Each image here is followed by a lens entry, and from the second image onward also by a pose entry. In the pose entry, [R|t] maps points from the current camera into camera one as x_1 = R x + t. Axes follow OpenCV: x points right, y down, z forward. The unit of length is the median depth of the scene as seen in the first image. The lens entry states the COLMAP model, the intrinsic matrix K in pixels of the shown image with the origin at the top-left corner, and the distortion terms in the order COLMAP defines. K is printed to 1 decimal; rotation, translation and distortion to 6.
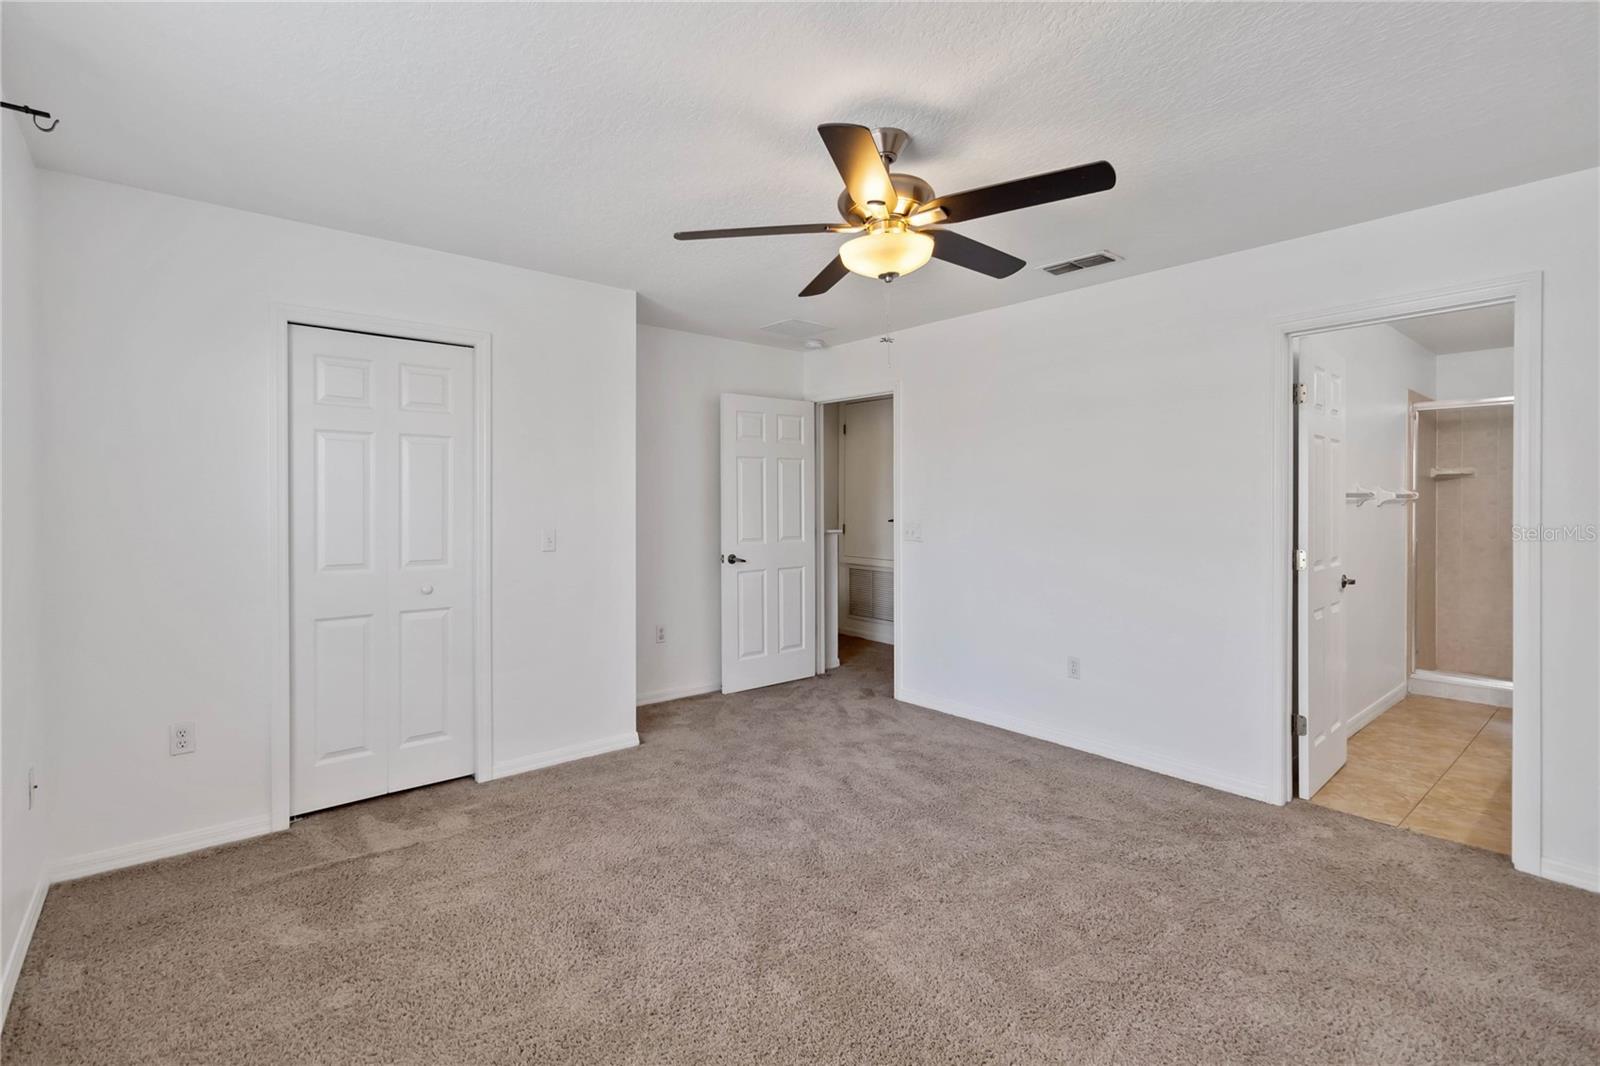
lens RADIAL K [[737.5, 0, 795.5], [0, 737.5, 504.0], [0, 0, 1]] dist [0.000360, -0.000543]
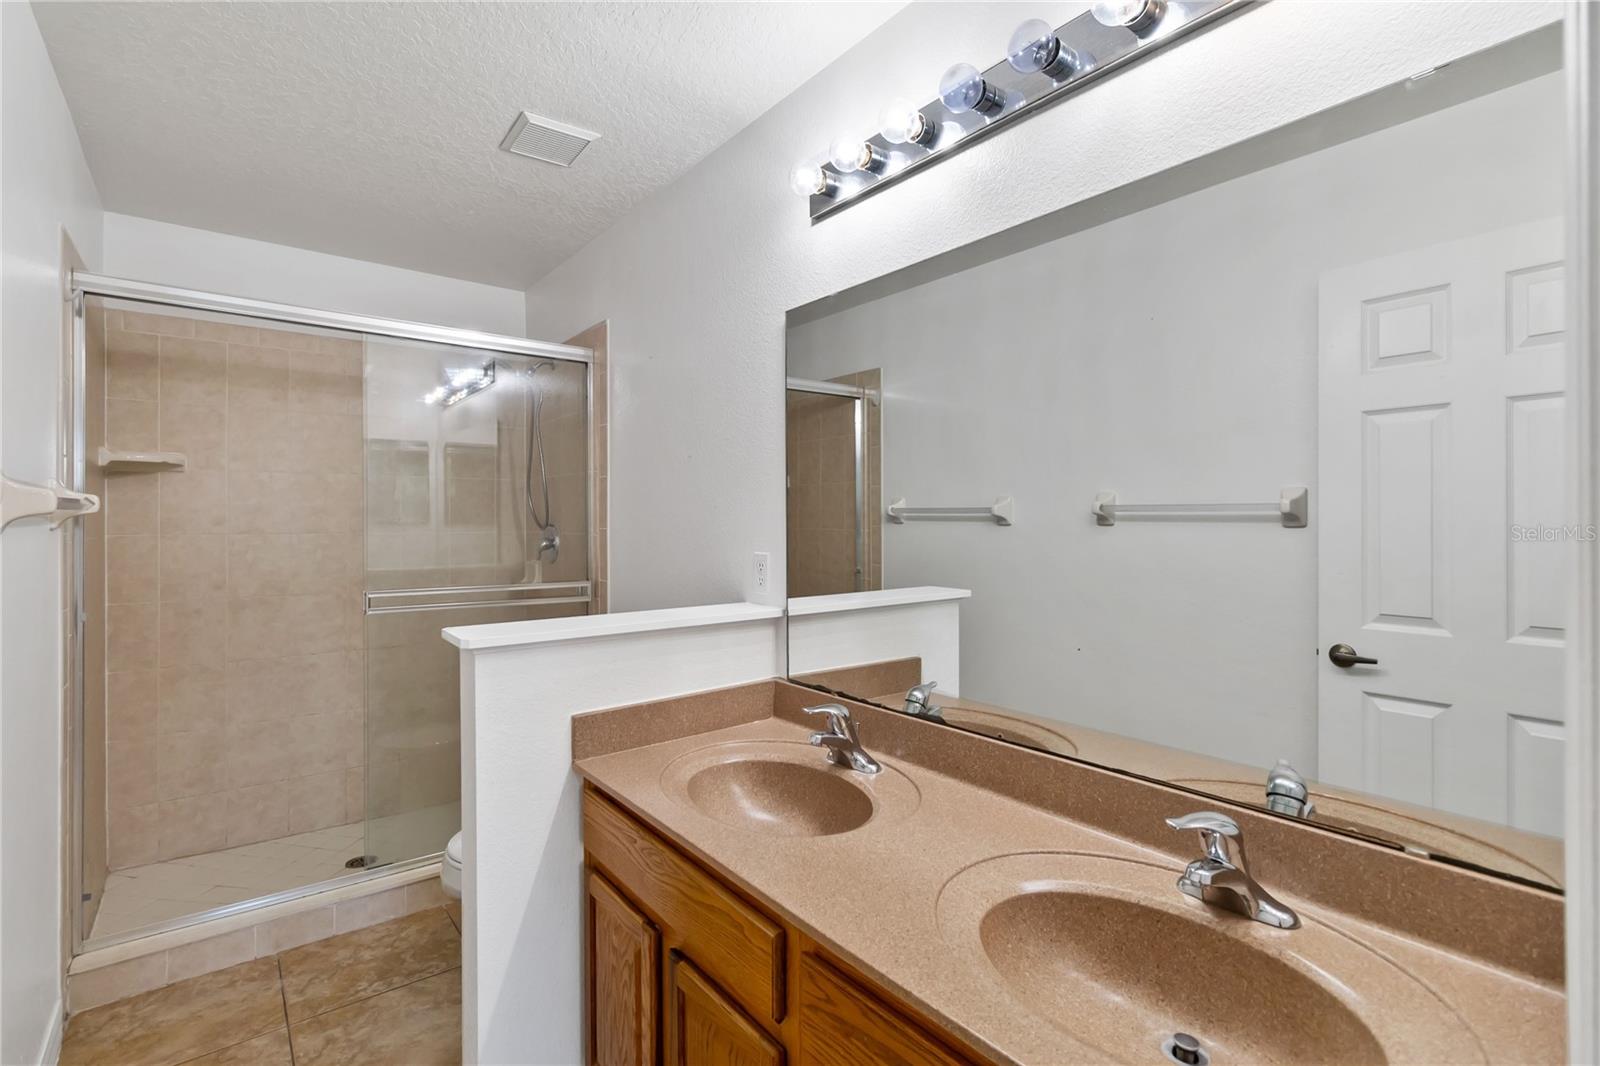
lens RADIAL K [[737.5, 0, 795.5], [0, 737.5, 504.0], [0, 0, 1]] dist [0.000360, -0.000543]
pose [[0.034565, 0.011960, 0.999331, 0.425496], [0.017759, 0.999763, -0.012580, 0.000494], [-0.999245, 0.018182, 0.034345, 0.559573]]
